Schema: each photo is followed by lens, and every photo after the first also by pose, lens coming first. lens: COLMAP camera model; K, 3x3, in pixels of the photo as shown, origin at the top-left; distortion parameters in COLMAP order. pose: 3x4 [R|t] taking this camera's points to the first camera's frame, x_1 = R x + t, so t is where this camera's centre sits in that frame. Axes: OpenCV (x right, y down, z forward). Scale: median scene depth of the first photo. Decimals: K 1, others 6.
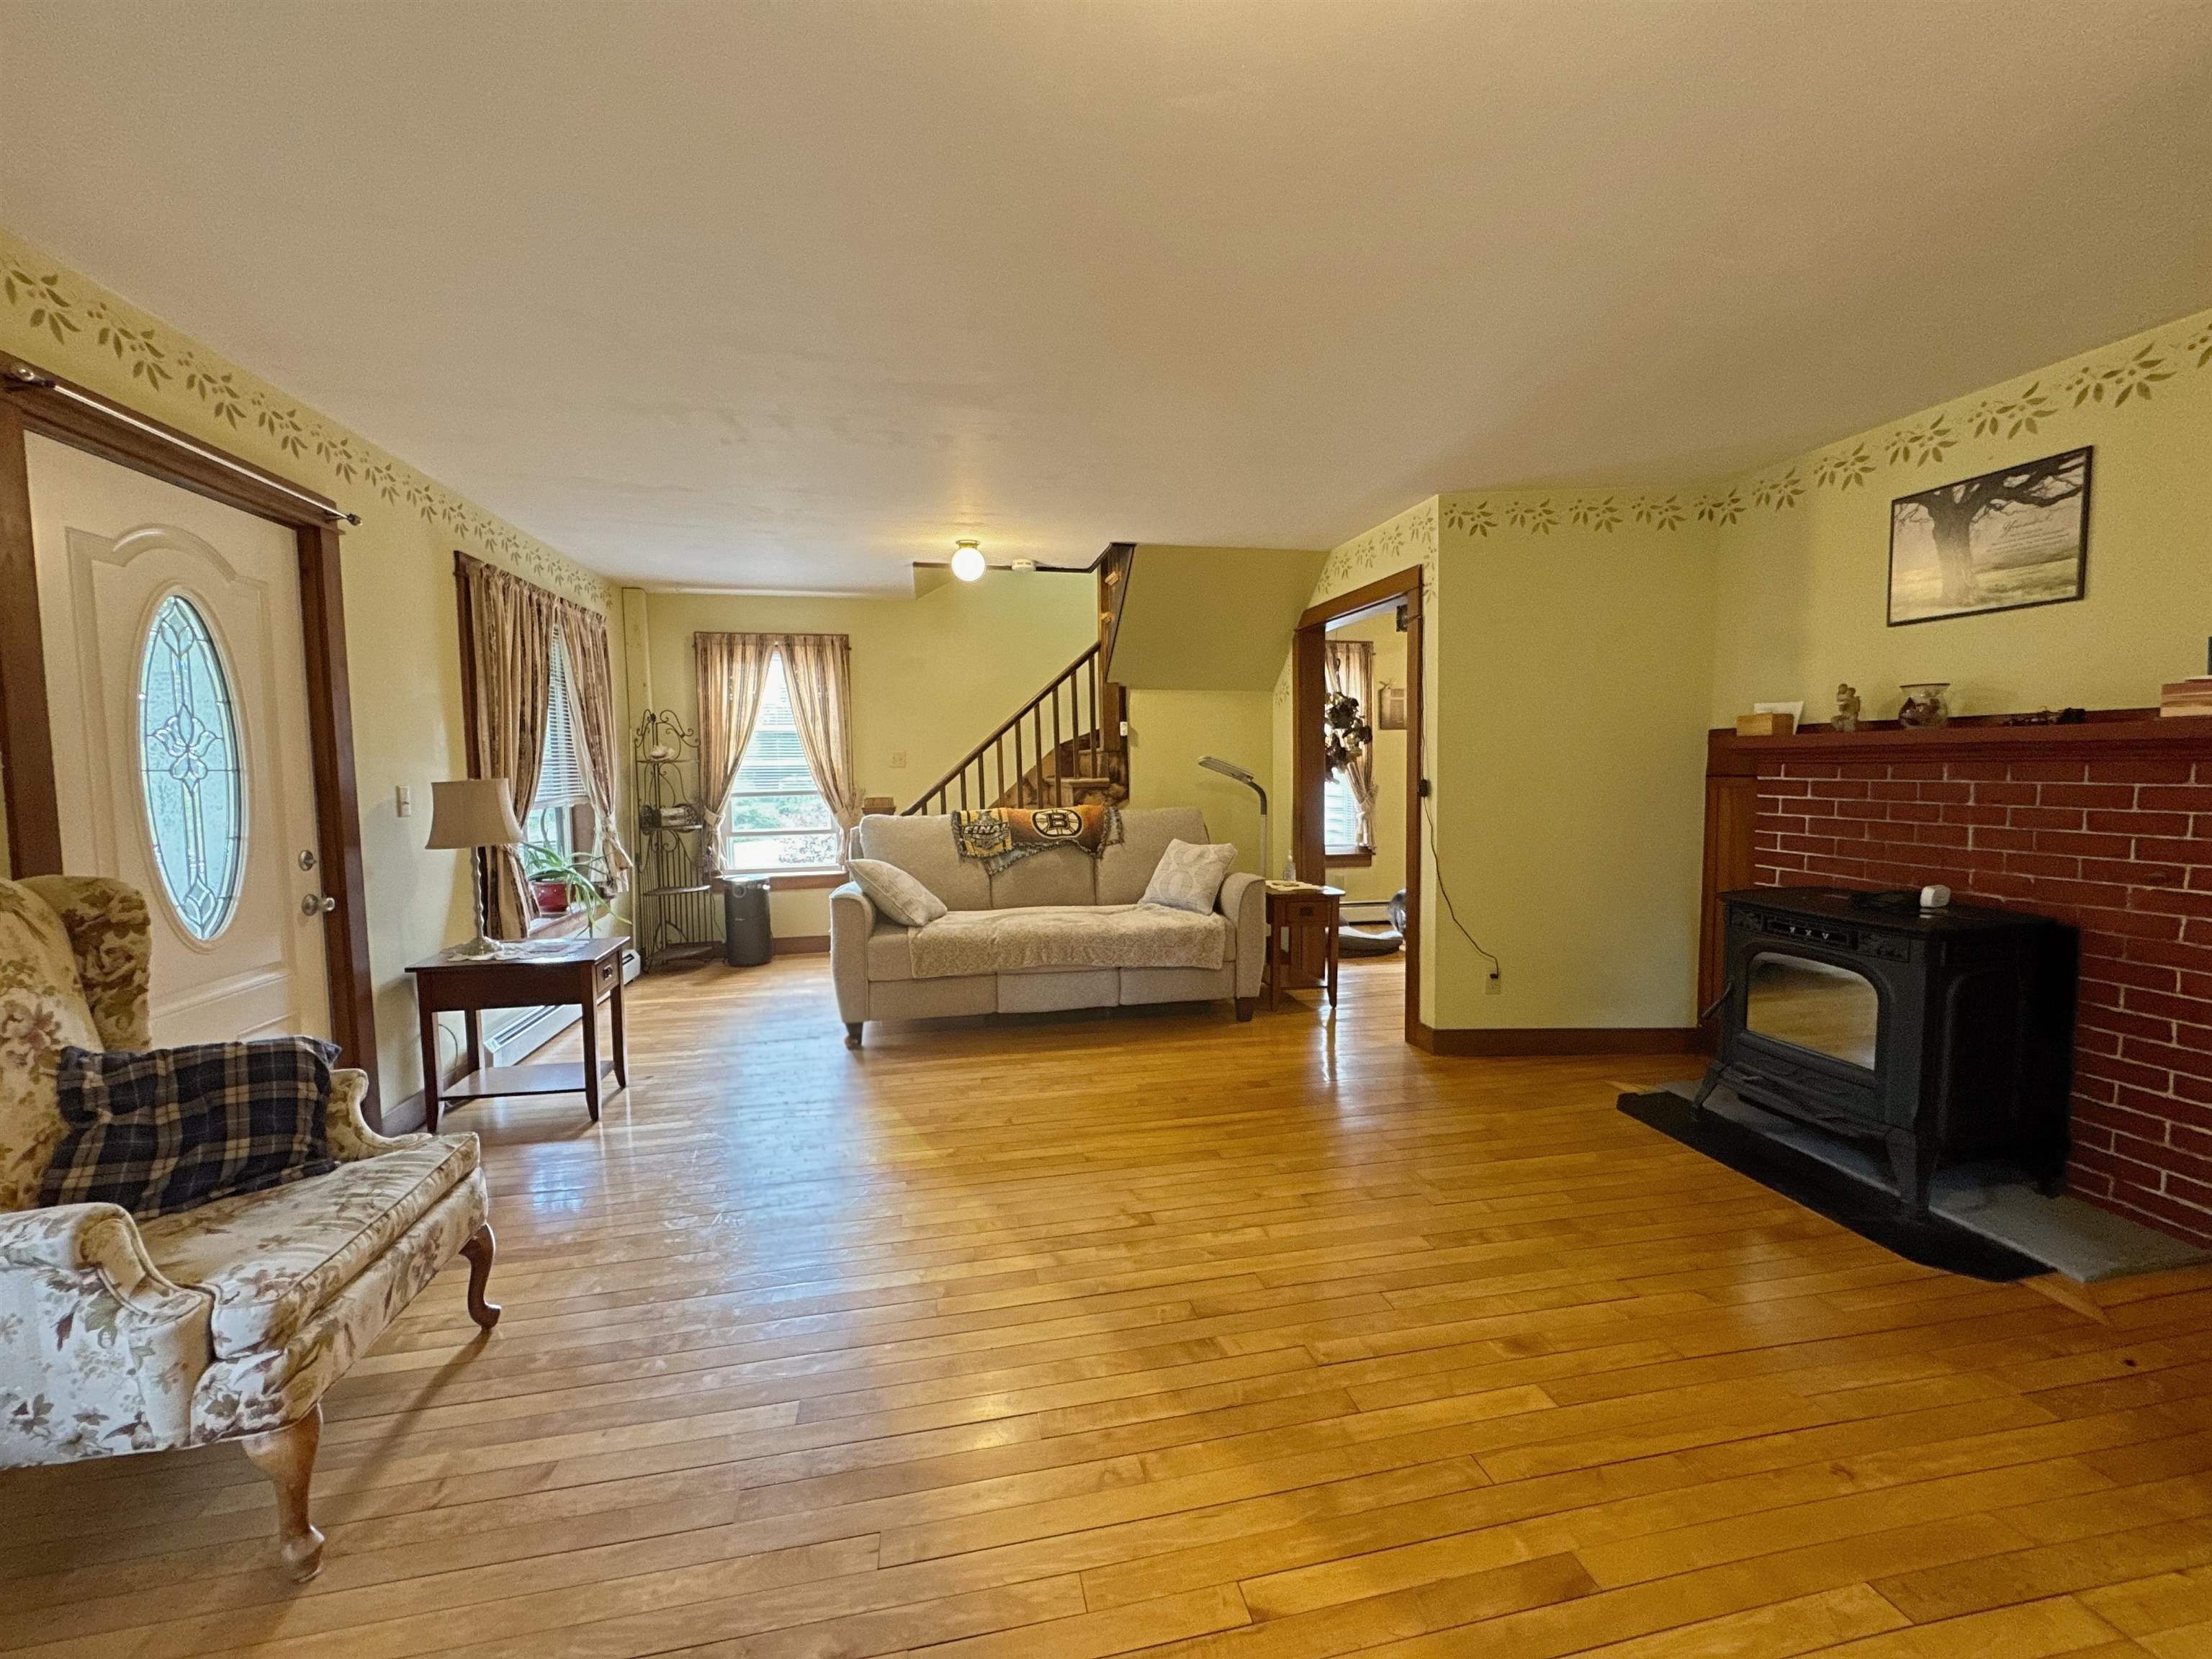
lens RADIAL K [[884.8, 0, 1106.0], [0, 884.8, 829.5], [0, 0, 1]] dist [0.000534, 0.000128]
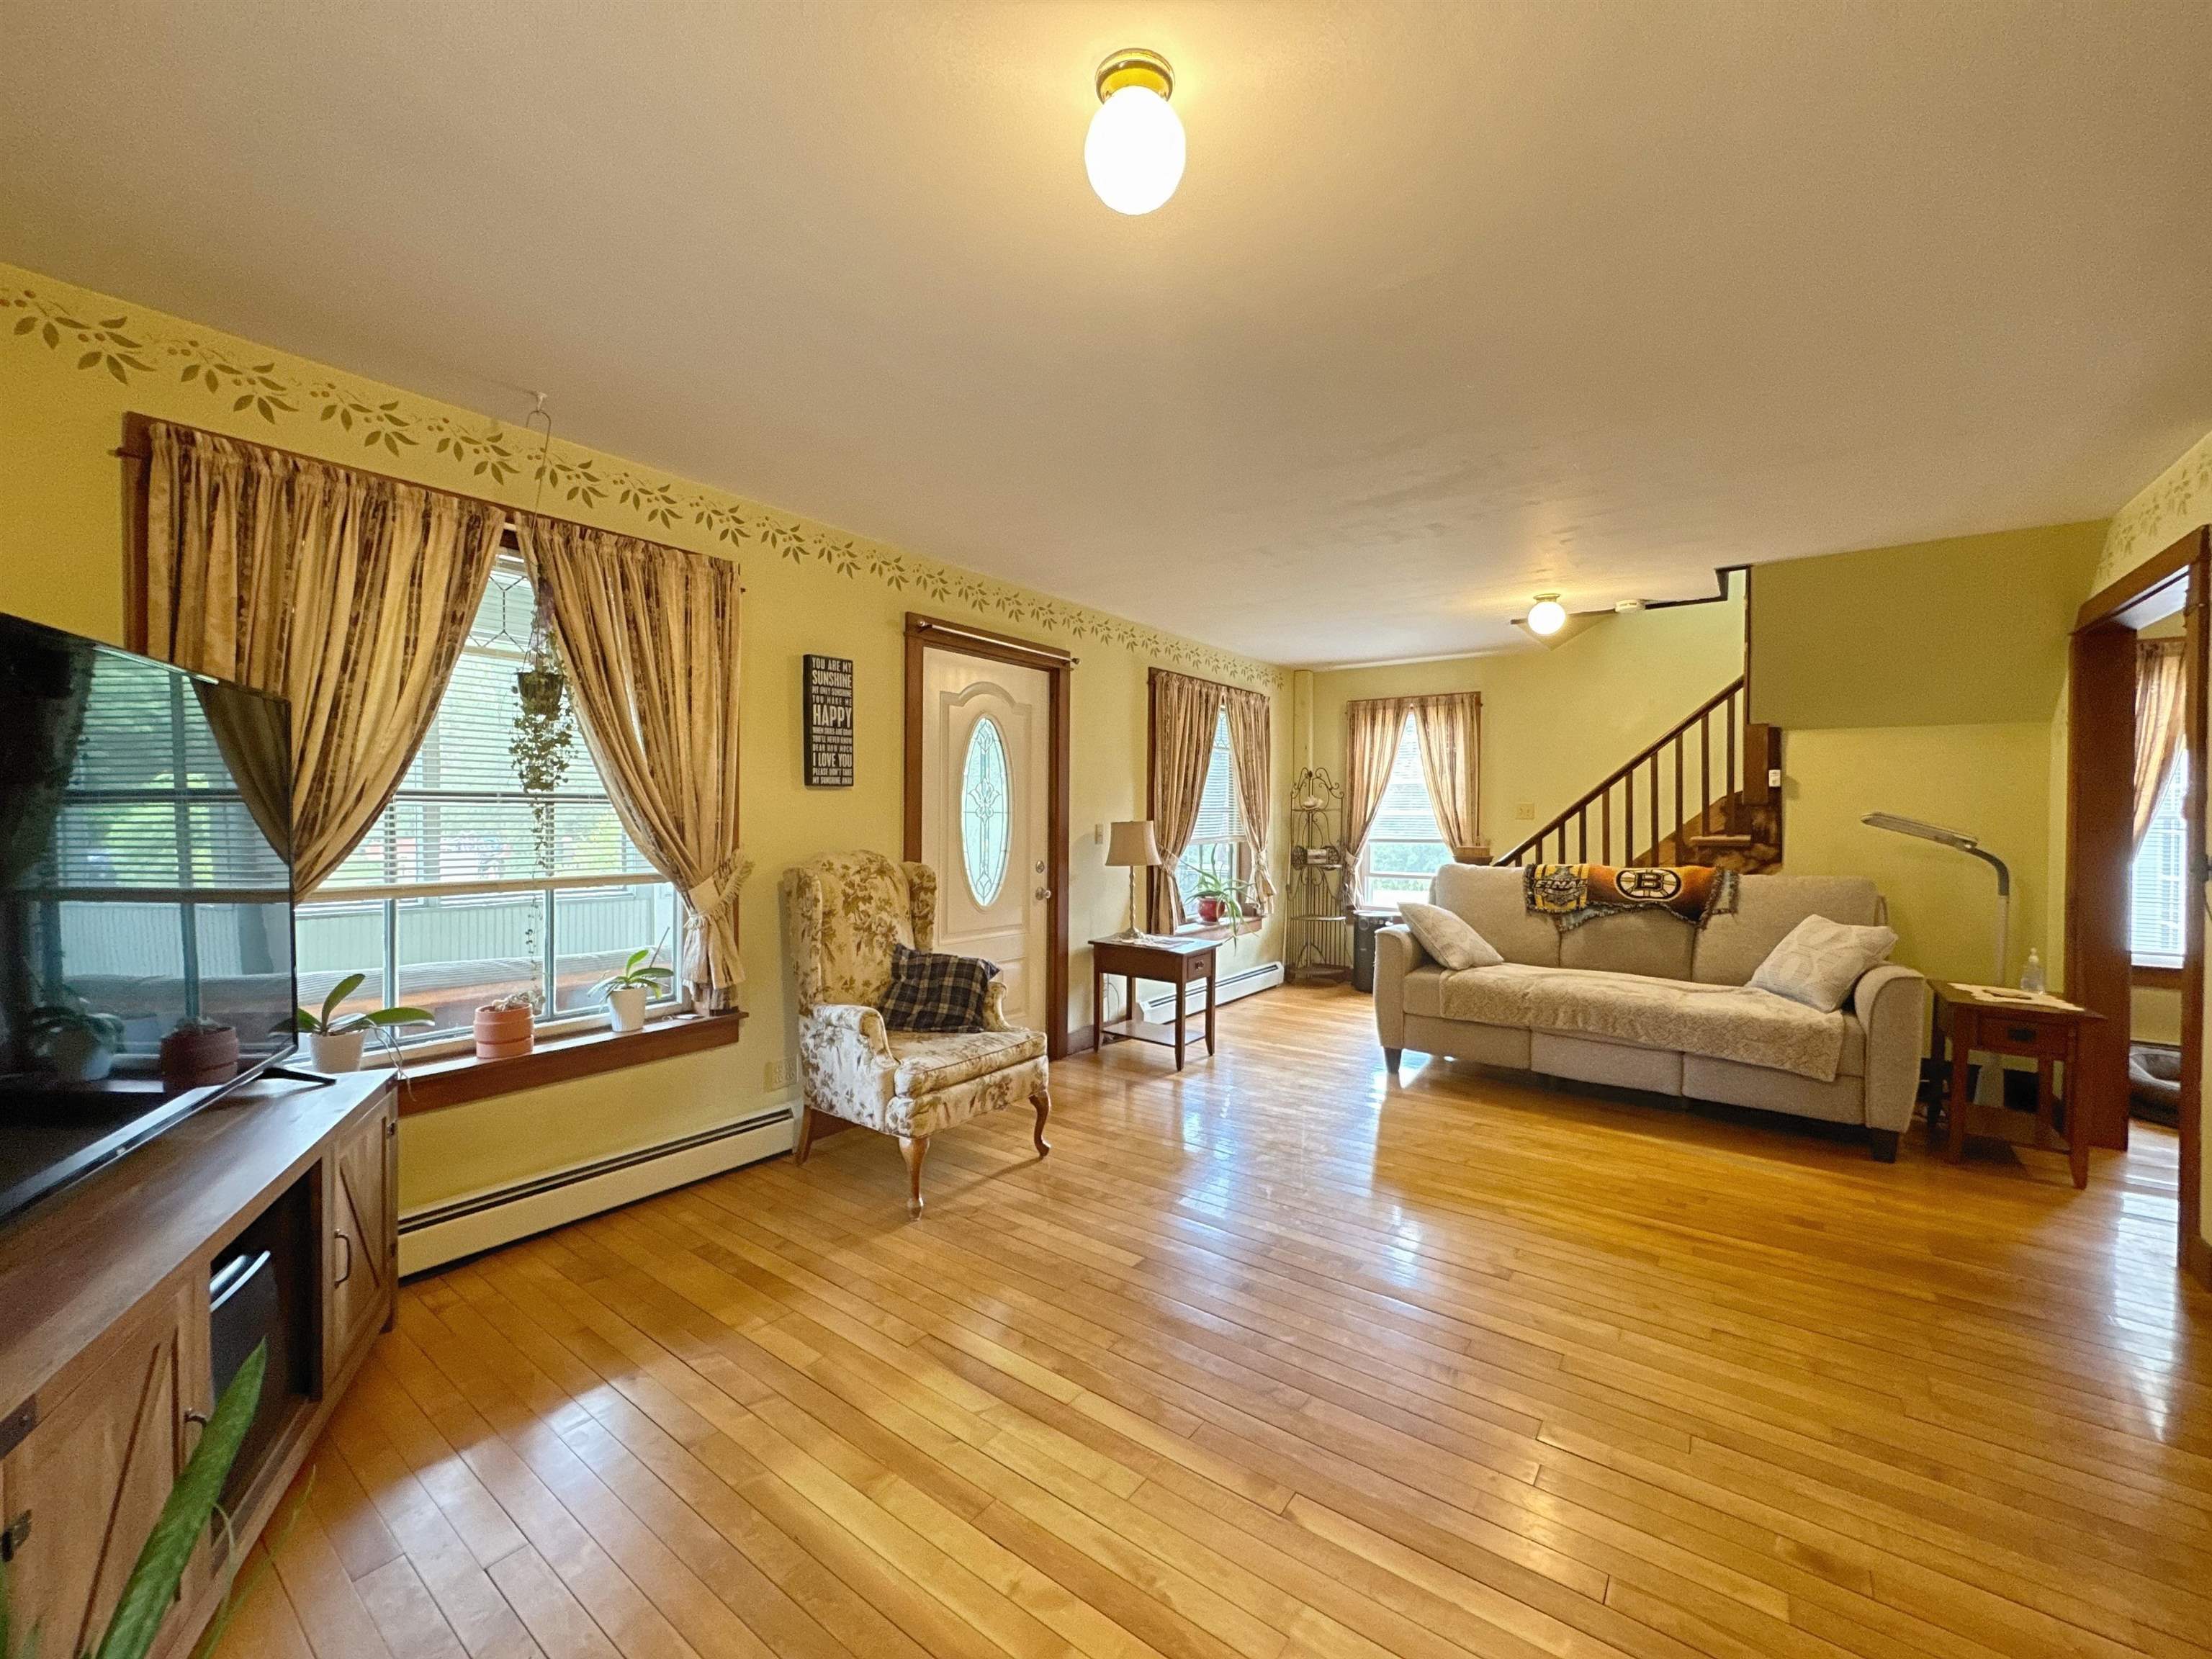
lens RADIAL K [[884.8, 0, 1106.0], [0, 884.8, 829.5], [0, 0, 1]] dist [0.000534, 0.000128]
pose [[0.668309, 0.029135, -0.743313, 0.282900], [-0.069871, 0.997274, -0.023730, -0.002956], [0.740596, 0.067795, 0.668522, -0.021900]]
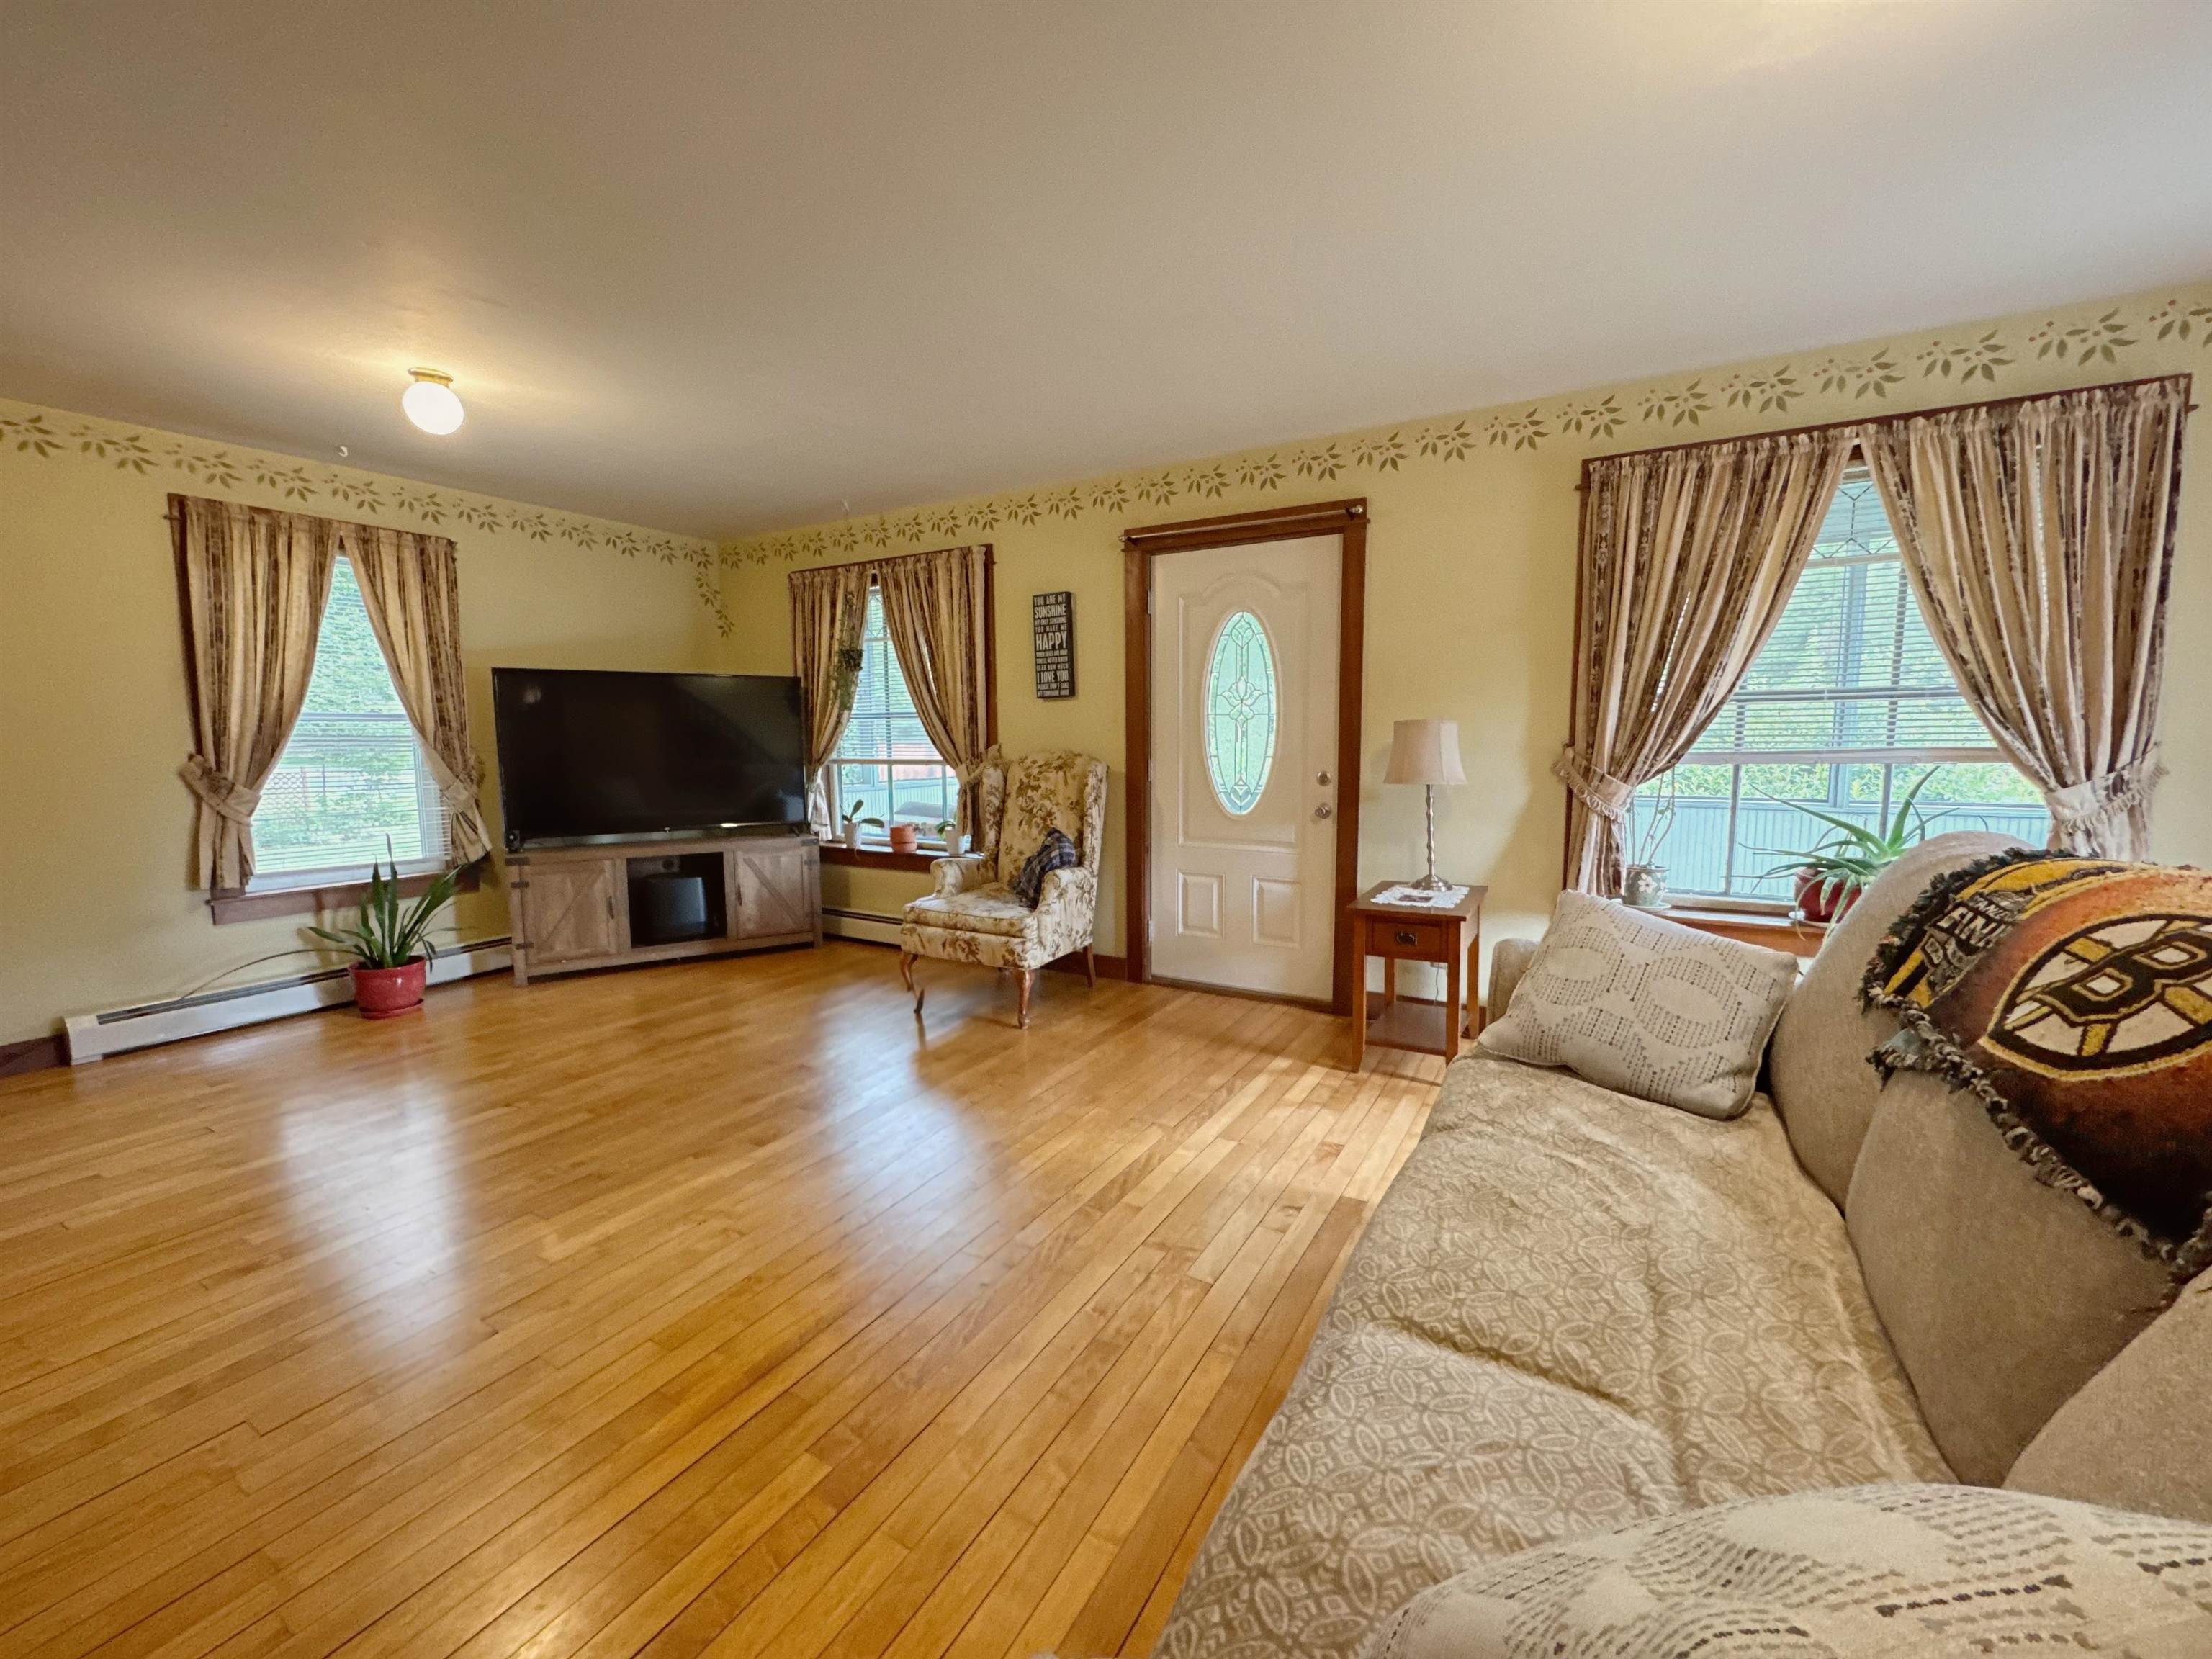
lens RADIAL K [[884.8, 0, 1106.0], [0, 884.8, 829.5], [0, 0, 1]] dist [0.000534, 0.000128]
pose [[-0.665174, 0.099283, -0.740058, 0.237907], [-0.038355, 0.985269, 0.166653, -0.069425], [0.745702, 0.139238, -0.651568, 1.105385]]
